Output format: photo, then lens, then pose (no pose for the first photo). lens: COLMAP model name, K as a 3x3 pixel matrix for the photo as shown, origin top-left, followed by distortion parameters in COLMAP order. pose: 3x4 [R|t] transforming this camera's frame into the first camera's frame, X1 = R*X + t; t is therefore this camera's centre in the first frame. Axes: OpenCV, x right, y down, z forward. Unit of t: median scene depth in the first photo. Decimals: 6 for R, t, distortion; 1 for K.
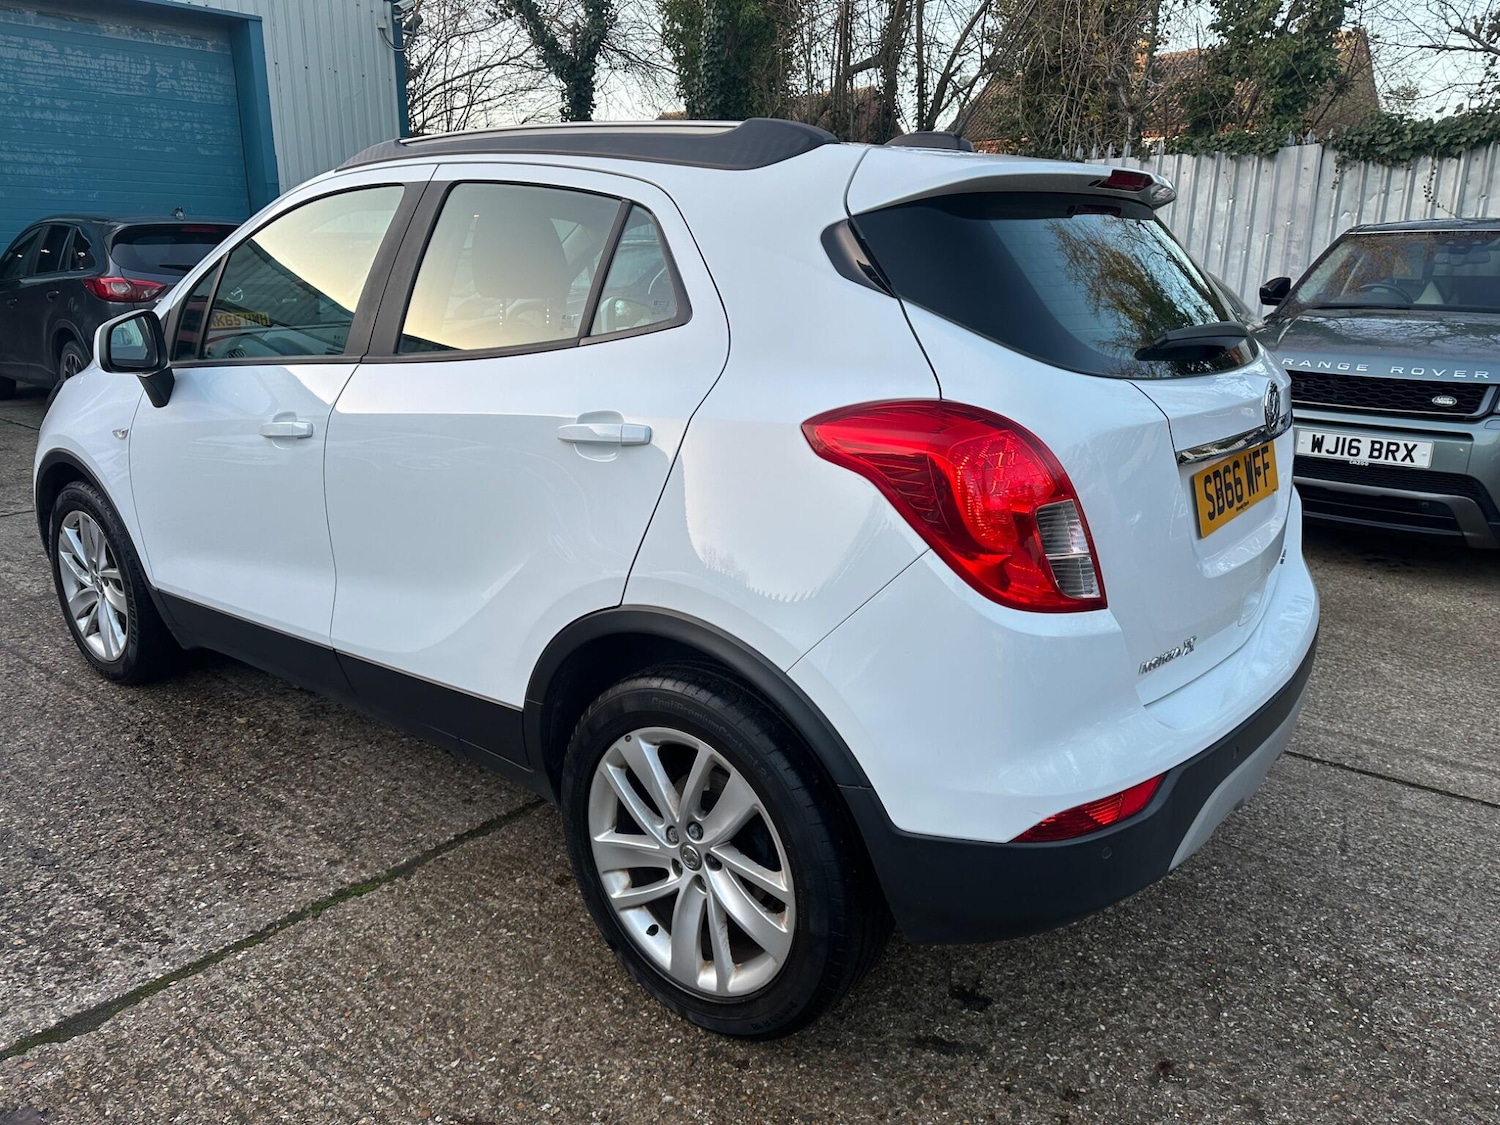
lens RADIAL K [[1059.2, 0, 743.0], [0, 1059.2, 554.7], [0, 0, 1]] dist [0.012286, -0.017171]
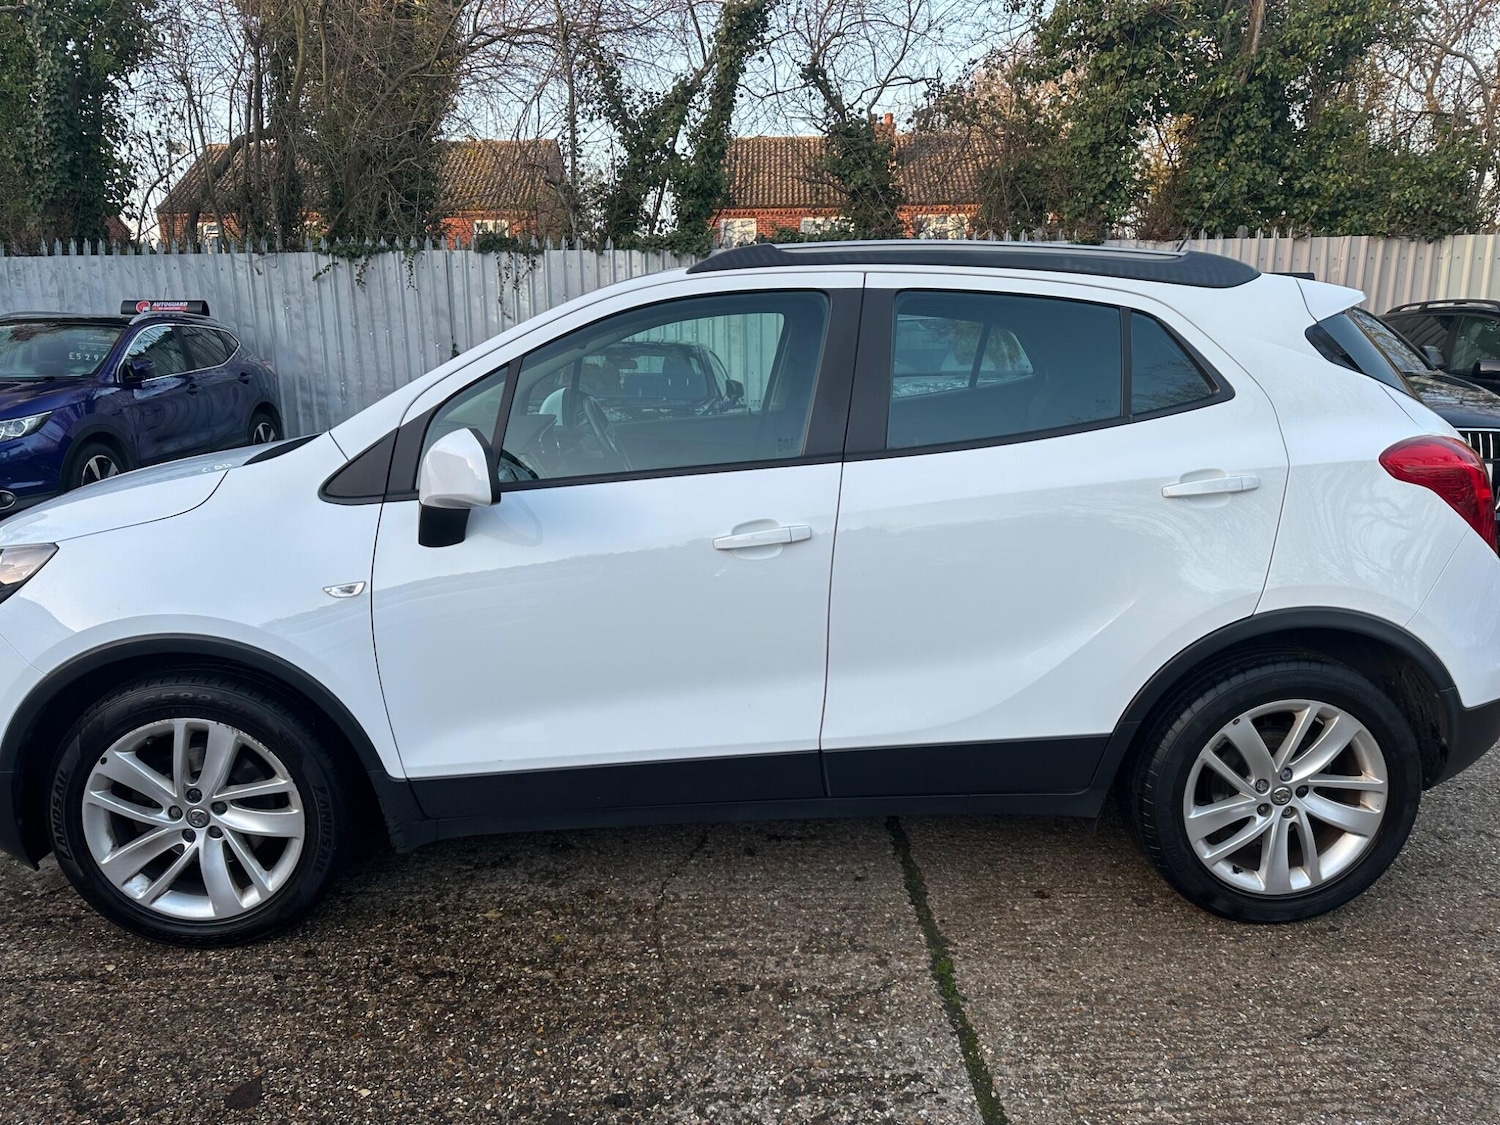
lens RADIAL K [[1051.3, 0, 740.4], [0, 1051.3, 558.2], [0, 0, 1]] dist [0.028910, -0.038352]
pose [[0.754863, -0.146876, 0.639225, -1.039957], [0.185546, 0.982613, 0.006665, -0.109392], [-0.629090, 0.113574, 0.768991, 0.279546]]
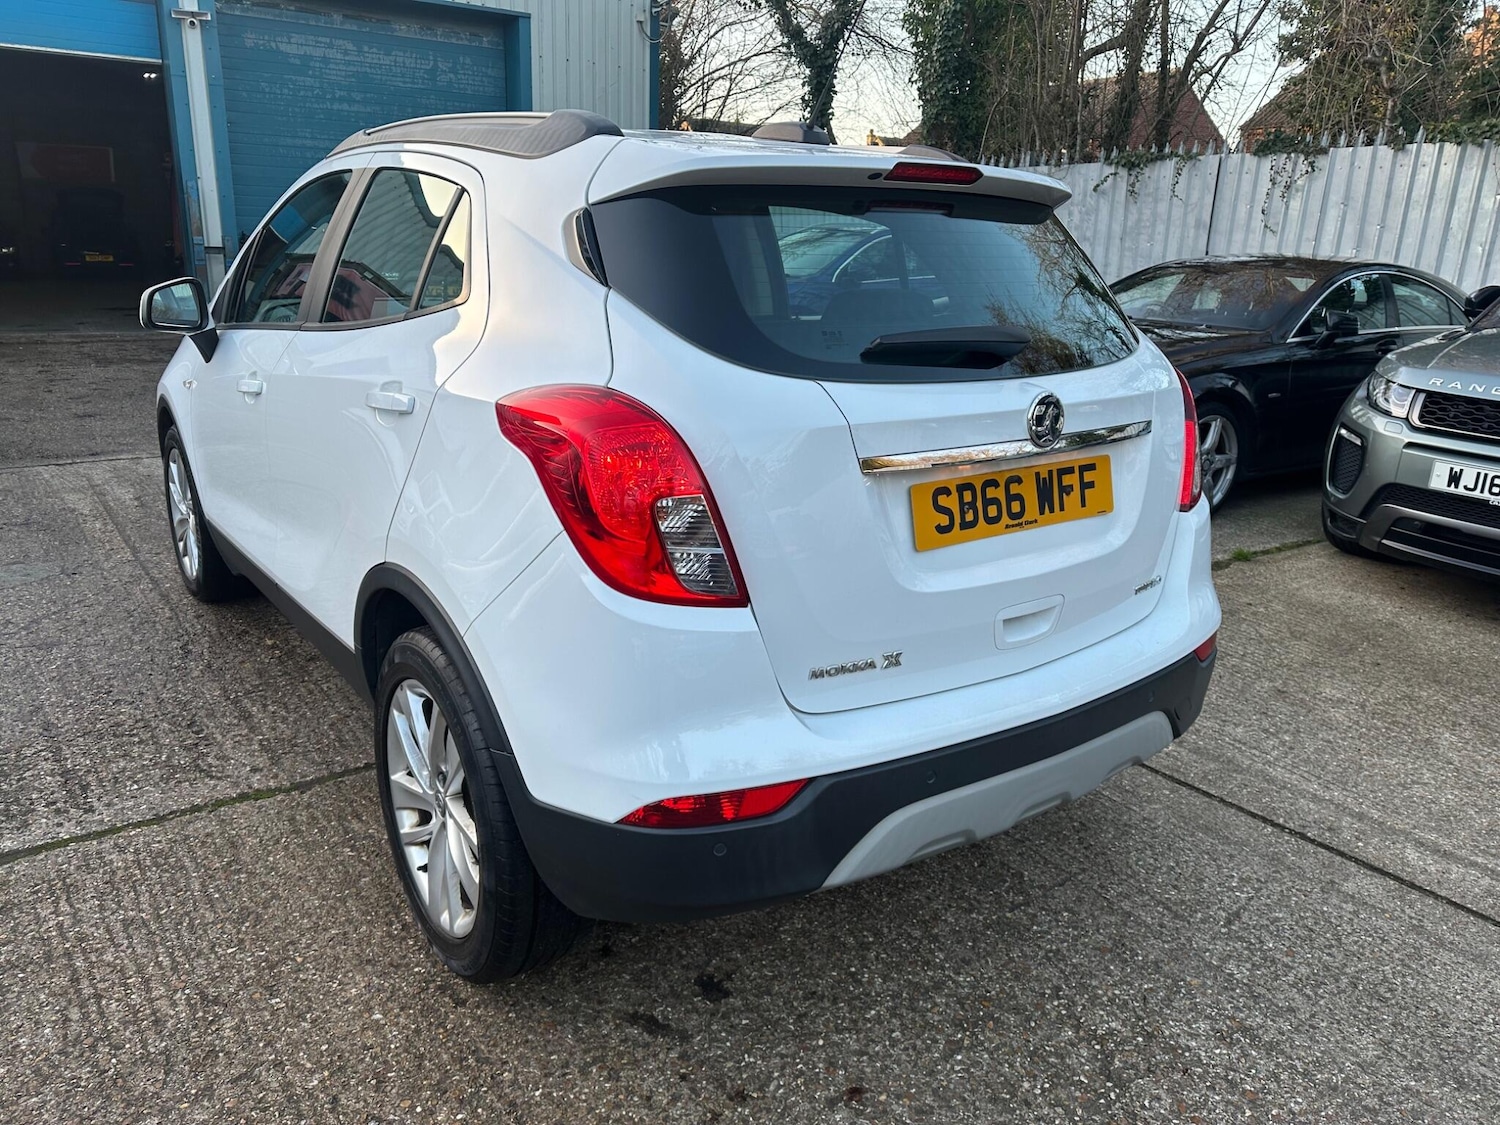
lens RADIAL K [[1060.5, 0, 738.2], [0, 1060.5, 553.7], [0, 0, 1]] dist [0.004580, -0.007184]
pose [[0.964393, 0.096066, -0.246409, 0.365536], [-0.093492, 0.995374, 0.022153, -0.013715], [0.247397, 0.001674, 0.968913, 0.025833]]
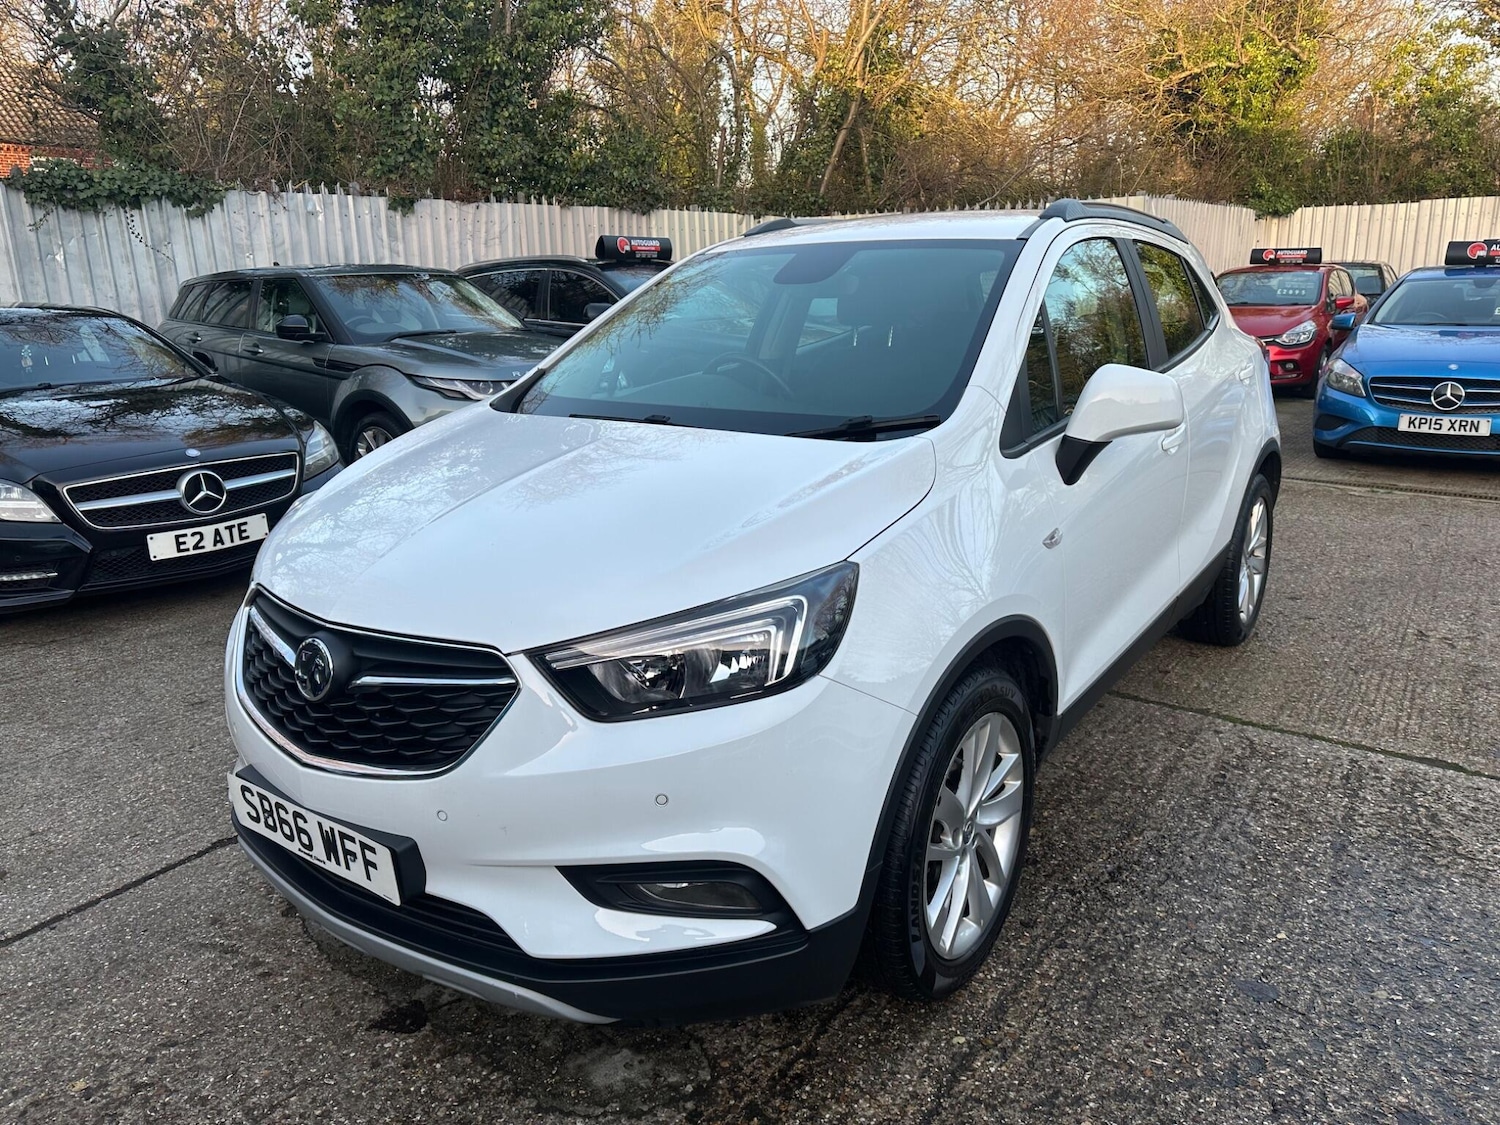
lens RADIAL K [[1051.3, 0, 740.4], [0, 1051.3, 558.2], [0, 0, 1]] dist [0.028910, -0.038352]
pose [[-0.040873, -0.258870, 0.965047, -1.593411], [0.289390, 0.921388, 0.259416, -0.442671], [-0.956338, 0.289878, 0.037254, 1.450415]]
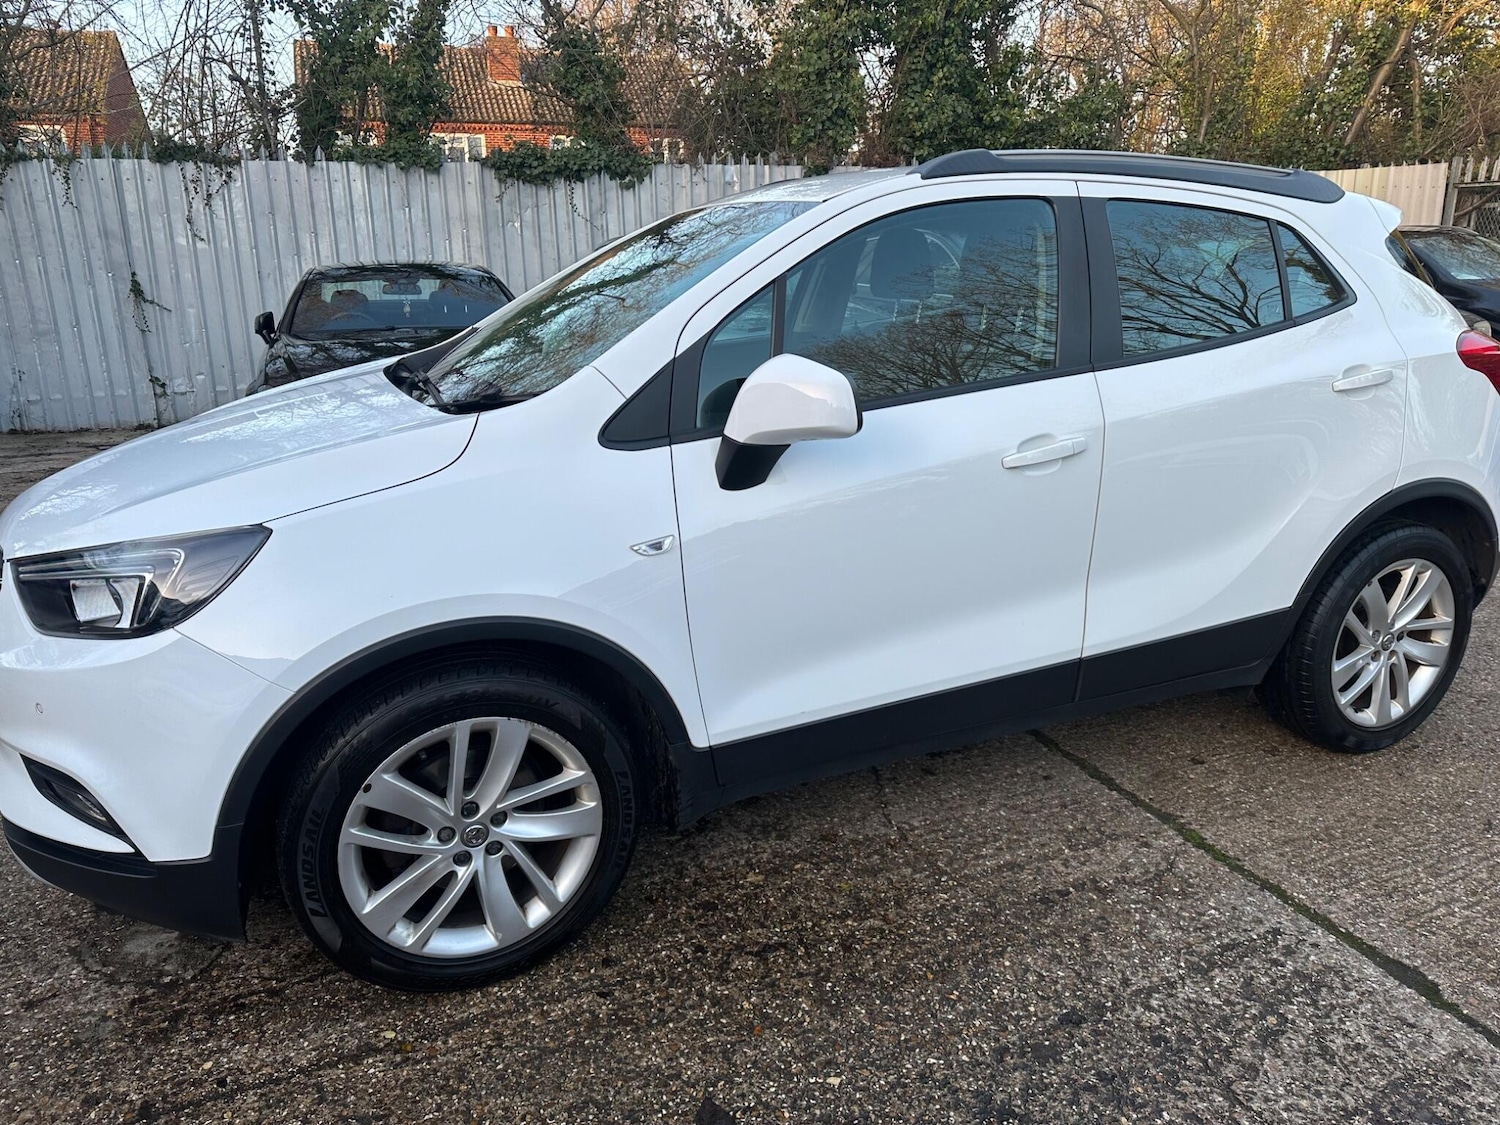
lens RADIAL K [[1051.3, 0, 740.4], [0, 1051.3, 558.2], [0, 0, 1]] dist [0.028910, -0.038352]
pose [[0.472210, -0.253479, 0.844255, -1.365489], [0.250976, 0.956784, 0.146888, -0.233358], [-0.845002, 0.142526, 0.515420, 0.746211]]
